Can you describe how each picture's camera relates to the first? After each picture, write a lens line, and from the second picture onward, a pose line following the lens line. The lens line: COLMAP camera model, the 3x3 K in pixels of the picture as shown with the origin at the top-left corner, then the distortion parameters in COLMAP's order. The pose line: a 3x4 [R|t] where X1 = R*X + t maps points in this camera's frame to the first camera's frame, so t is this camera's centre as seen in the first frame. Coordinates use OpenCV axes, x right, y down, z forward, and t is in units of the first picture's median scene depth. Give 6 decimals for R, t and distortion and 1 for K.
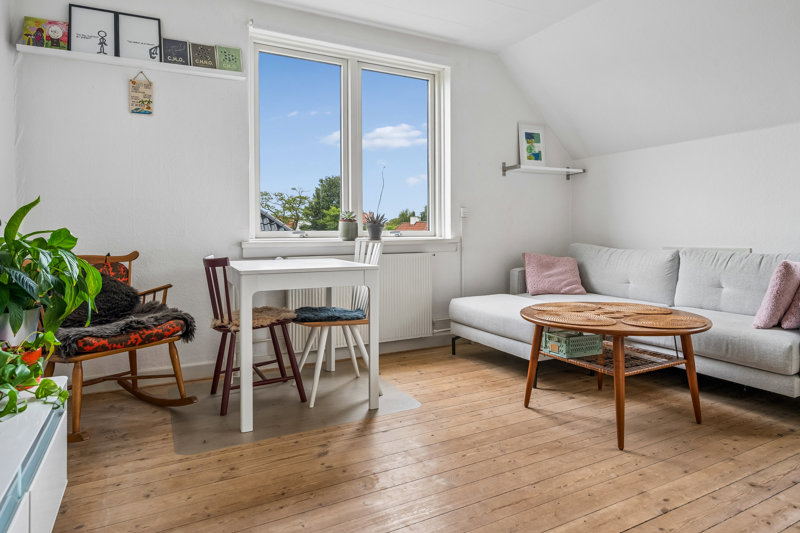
lens RADIAL K [[474.7, 0, 417.1], [0, 474.7, 235.0], [0, 0, 1]] dist [-0.000902, 0.002822]
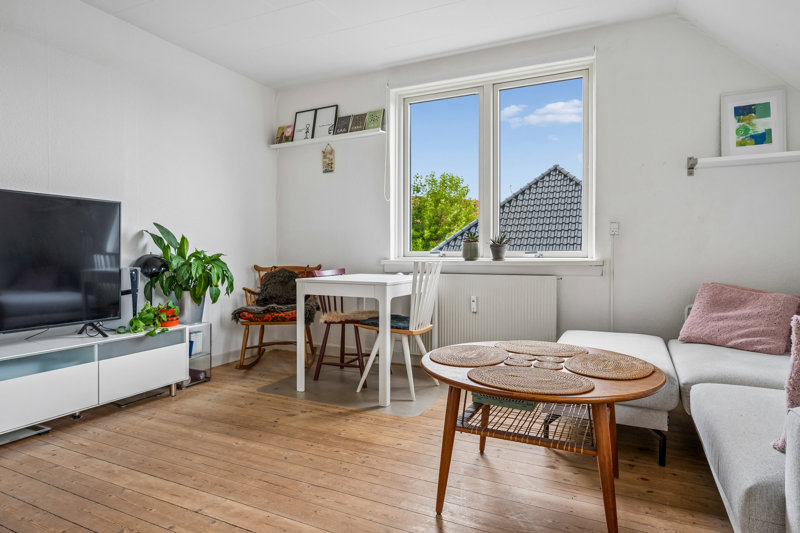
lens RADIAL K [[474.7, 0, 407.3], [0, 474.7, 255.8], [0, 0, 1]] dist [-0.000902, 0.002822]
pose [[0.582467, 0.011850, -0.812768, 0.771795], [-0.005897, 0.999929, 0.010353, -0.010201], [0.812833, -0.001238, 0.582496, 0.331818]]
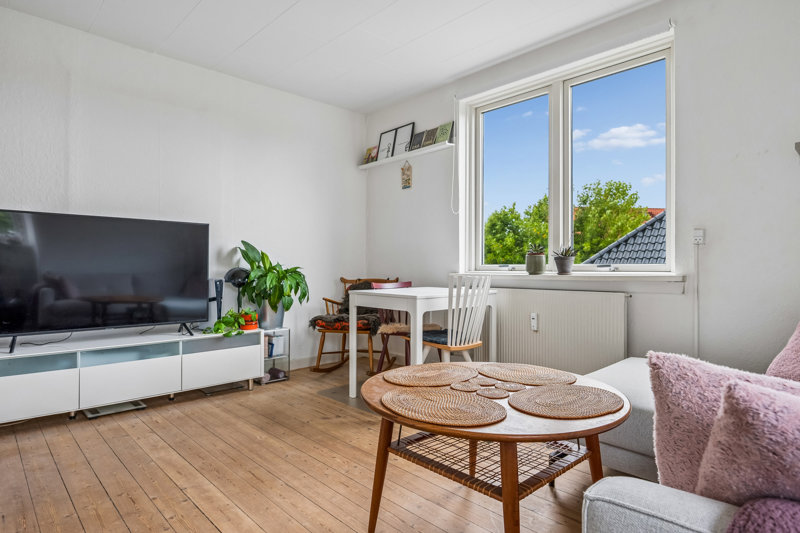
lens RADIAL K [[466.7, 0, 402.9], [0, 466.7, 264.6], [0, 0, 1]] dist [-0.000533, 0.000755]
pose [[0.249441, 0.002787, -0.968386, 0.874256], [-0.004843, 0.999987, 0.001631, -0.010339], [0.968378, 0.004283, 0.249451, 0.608920]]
